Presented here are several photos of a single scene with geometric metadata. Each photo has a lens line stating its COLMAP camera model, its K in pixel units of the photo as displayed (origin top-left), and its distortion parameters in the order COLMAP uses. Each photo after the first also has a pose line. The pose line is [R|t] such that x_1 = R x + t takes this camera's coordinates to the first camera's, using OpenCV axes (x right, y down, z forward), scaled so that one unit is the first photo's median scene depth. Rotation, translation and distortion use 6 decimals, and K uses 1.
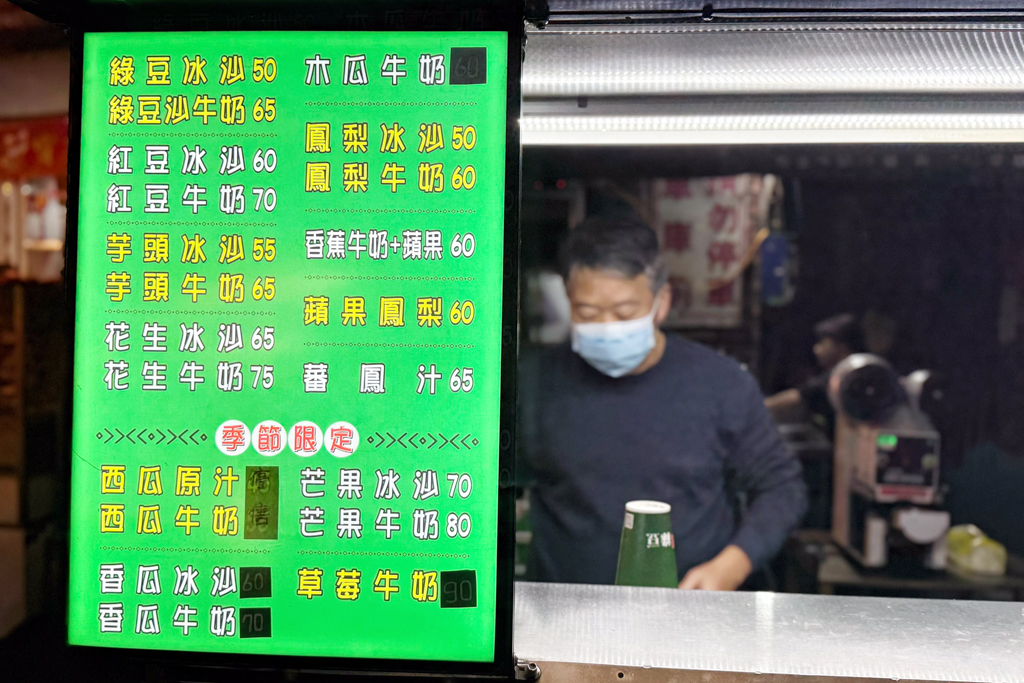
lens RADIAL K [[1011.7, 0, 521.4], [0, 1011.7, 313.2], [0, 0, 1]] dist [0.044576, 0.000000]
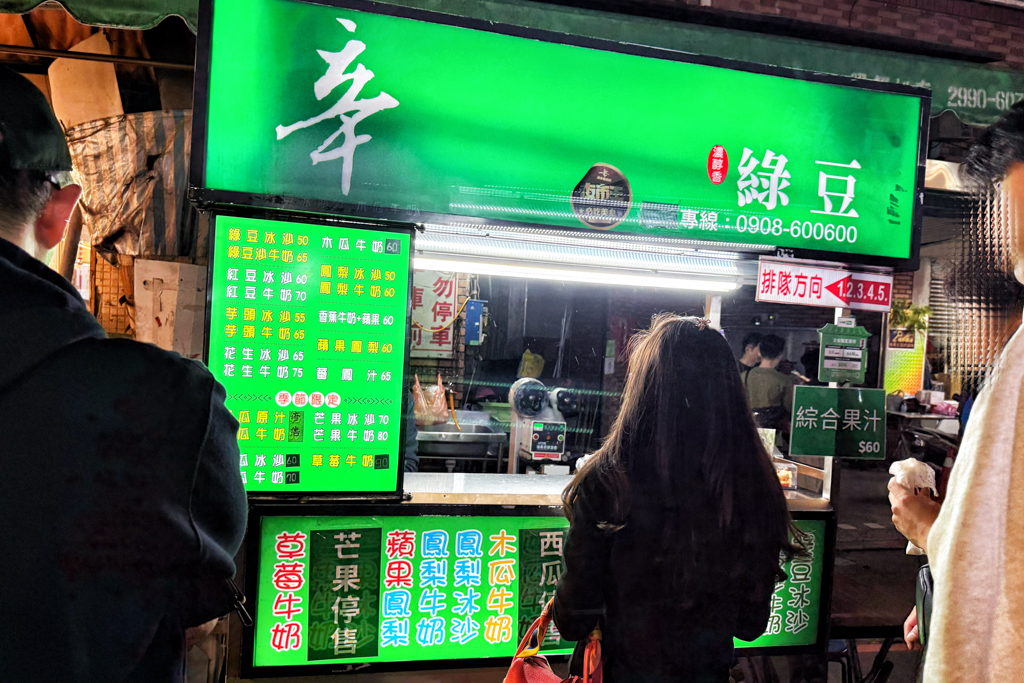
lens RADIAL K [[723.4, 0, 511.0], [0, 723.4, 343.3], [0, 0, 1]] dist [0.008131, 0.001346]
pose [[0.952181, 0.040719, 0.302808, -0.296096], [-0.039216, 0.999170, -0.011043, -0.004904], [-0.303006, -0.001360, 0.952988, -0.725328]]
